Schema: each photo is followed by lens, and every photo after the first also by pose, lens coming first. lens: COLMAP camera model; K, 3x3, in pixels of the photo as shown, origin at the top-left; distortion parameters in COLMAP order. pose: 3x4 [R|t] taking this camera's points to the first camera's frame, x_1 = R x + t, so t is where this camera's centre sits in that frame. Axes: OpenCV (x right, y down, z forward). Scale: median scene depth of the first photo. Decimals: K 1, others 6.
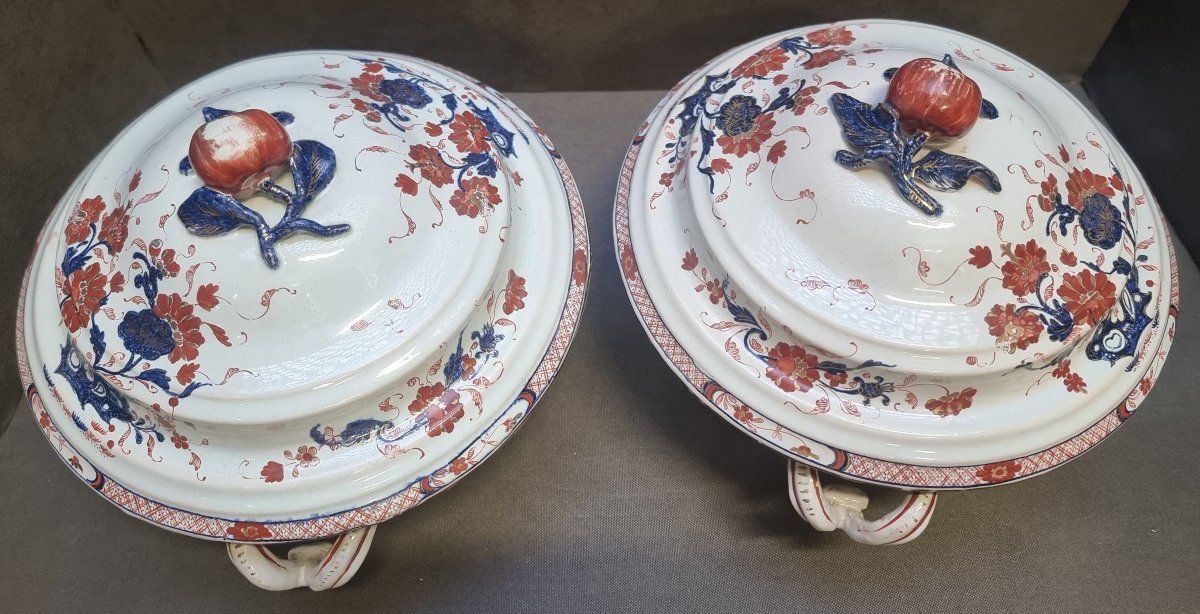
lens RADIAL K [[788.5, 0, 595.6], [0, 788.5, 316.1], [0, 0, 1]] dist [0.001645, -0.000222]
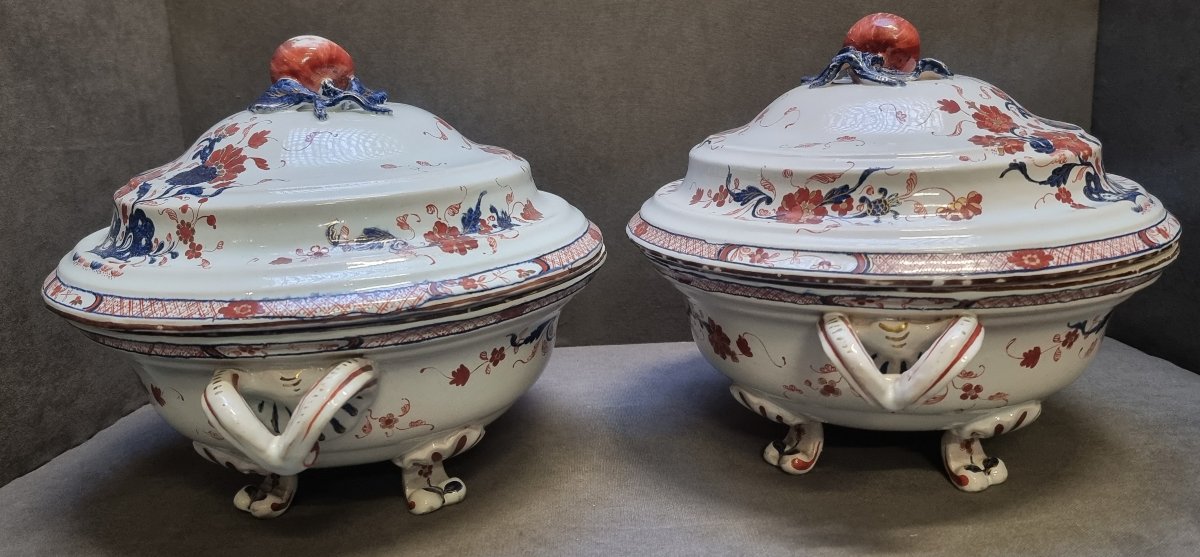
lens RADIAL K [[833.7, 0, 599.4], [0, 833.7, 288.3], [0, 0, 1]] dist [0.007637, 0.001158]
pose [[0.999398, -0.029311, -0.018559, 0.006061], [0.011739, 0.789127, -0.614117, 0.830283], [0.032646, 0.613530, 0.788996, 0.202130]]
